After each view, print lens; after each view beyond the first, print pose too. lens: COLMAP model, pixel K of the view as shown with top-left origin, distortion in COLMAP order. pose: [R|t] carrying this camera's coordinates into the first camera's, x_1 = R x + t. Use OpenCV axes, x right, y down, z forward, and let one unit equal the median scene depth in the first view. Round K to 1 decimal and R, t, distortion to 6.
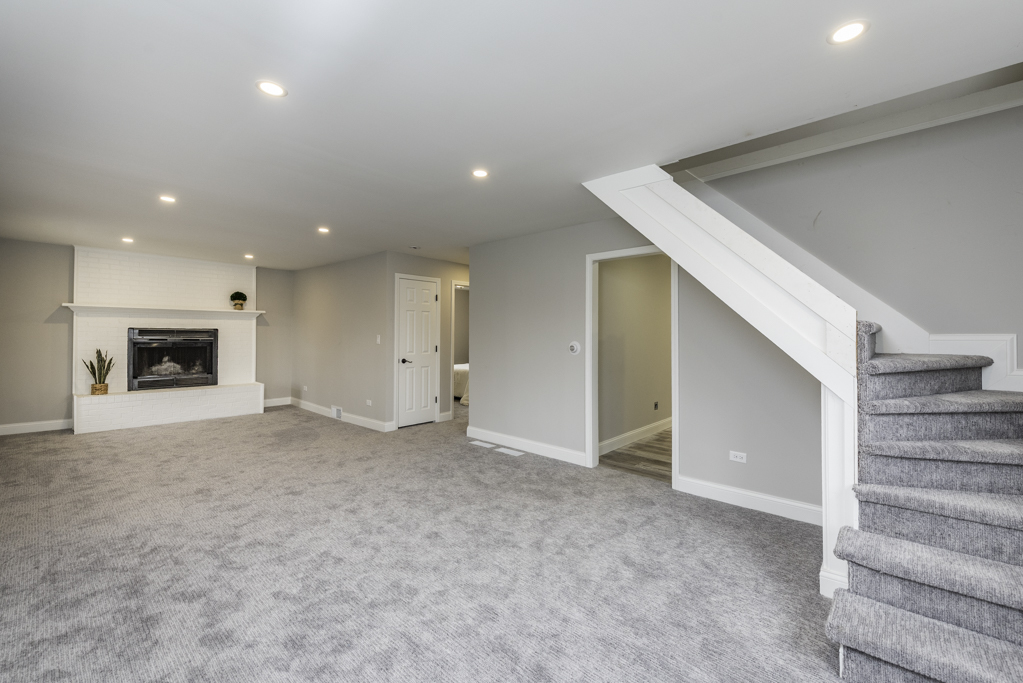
lens RADIAL K [[418.6, 0, 520.9], [0, 418.6, 337.9], [0, 0, 1]] dist [0.002395, 0.000062]
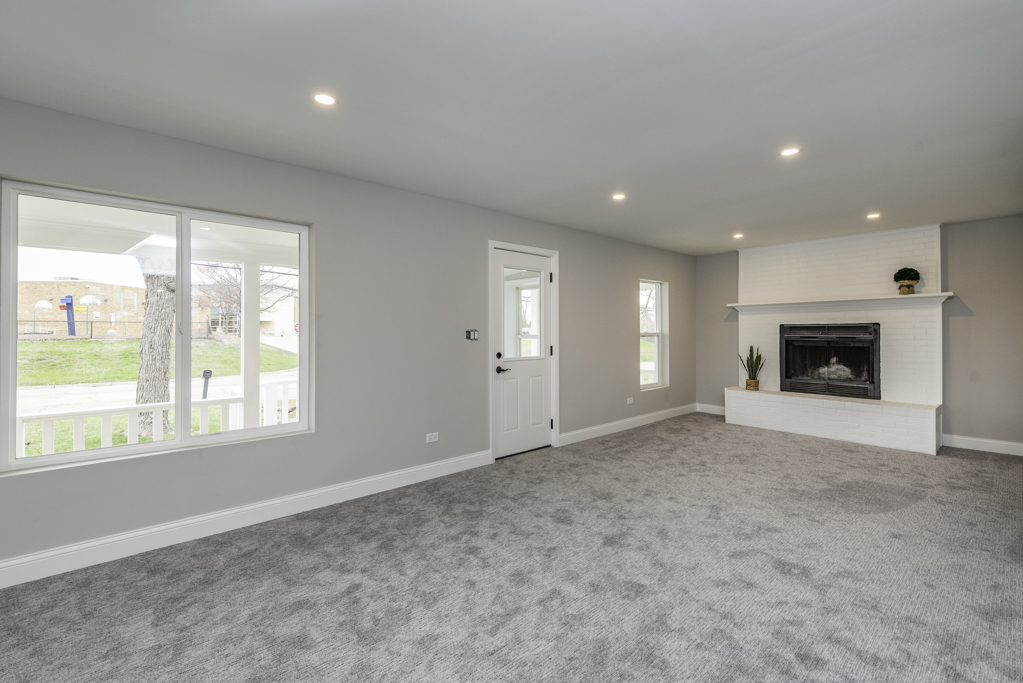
lens RADIAL K [[445.7, 0, 499.1], [0, 445.7, 329.2], [0, 0, 1]] dist [0.000684, -0.000067]
pose [[-0.125866, -0.014003, -0.991948, 0.137202], [-0.005512, 0.999895, -0.013416, 0.003496], [0.992032, 0.003779, -0.125930, 0.457234]]
